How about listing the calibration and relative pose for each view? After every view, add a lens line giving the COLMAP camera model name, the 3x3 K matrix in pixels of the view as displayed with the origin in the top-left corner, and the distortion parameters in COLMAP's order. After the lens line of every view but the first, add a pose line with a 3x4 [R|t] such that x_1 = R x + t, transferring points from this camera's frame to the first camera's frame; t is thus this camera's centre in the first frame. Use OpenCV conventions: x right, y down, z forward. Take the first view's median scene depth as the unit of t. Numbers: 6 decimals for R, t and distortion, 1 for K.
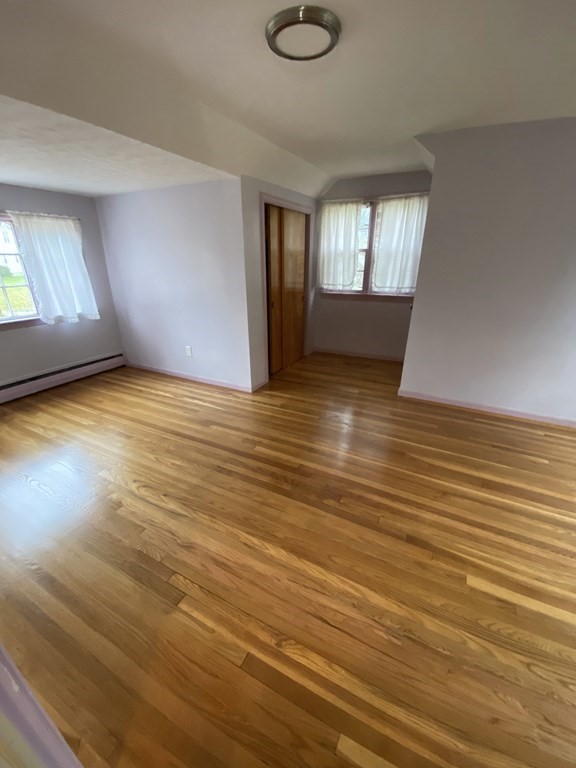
lens RADIAL K [[311.9, 0, 290.7], [0, 311.9, 386.6], [0, 0, 1]] dist [0.001504, -0.007258]
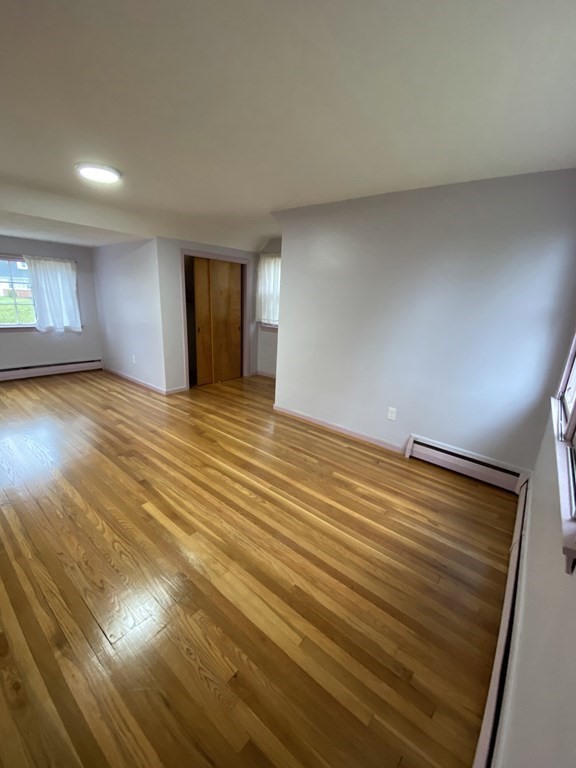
lens RADIAL K [[311.9, 0, 286.8], [0, 311.9, 382.6], [0, 0, 1]] dist [0.001504, -0.007258]
pose [[0.978707, 0.099235, -0.179678, 0.601165], [-0.122228, 0.985005, -0.121763, 0.066790], [0.164901, 0.141132, 0.976161, -0.168865]]
